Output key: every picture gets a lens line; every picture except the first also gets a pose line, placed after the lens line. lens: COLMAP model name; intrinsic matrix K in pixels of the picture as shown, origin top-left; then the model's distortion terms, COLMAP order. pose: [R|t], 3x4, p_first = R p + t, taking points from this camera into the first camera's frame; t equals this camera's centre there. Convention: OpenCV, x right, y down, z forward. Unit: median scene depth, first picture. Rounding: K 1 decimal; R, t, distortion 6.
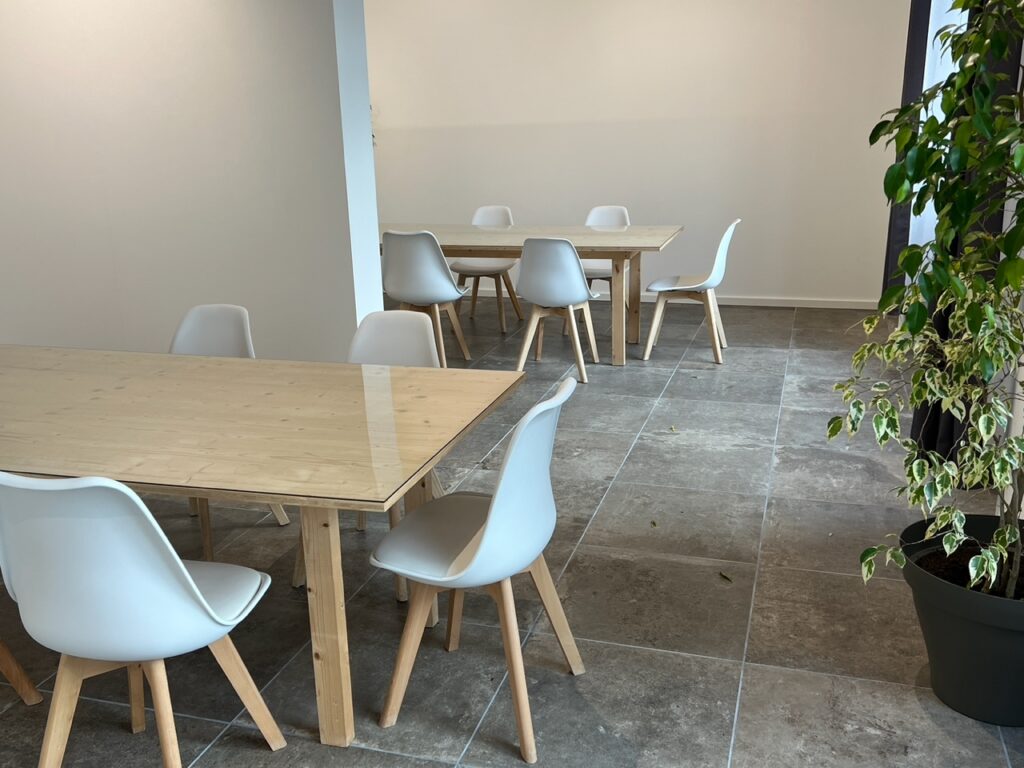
lens RADIAL K [[956.6, 0, 512.7], [0, 956.6, 379.9], [0, 0, 1]] dist [0.032960, 0.000000]
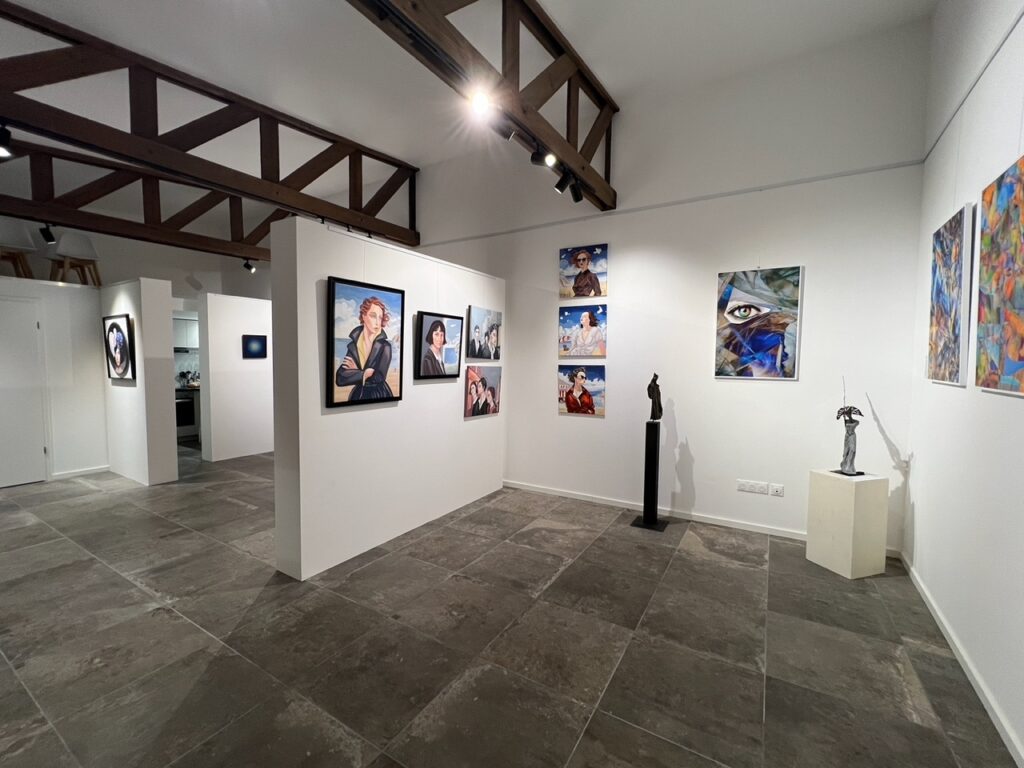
lens RADIAL K [[435.5, 0, 509.4], [0, 435.5, 378.9], [0, 0, 1]] dist [-0.001496, -0.000093]
pose [[-0.240835, 0.070462, -0.968005, 0.619081], [-0.264636, 0.954804, 0.135342, -0.633931], [0.933791, 0.288764, -0.211304, 2.202736]]
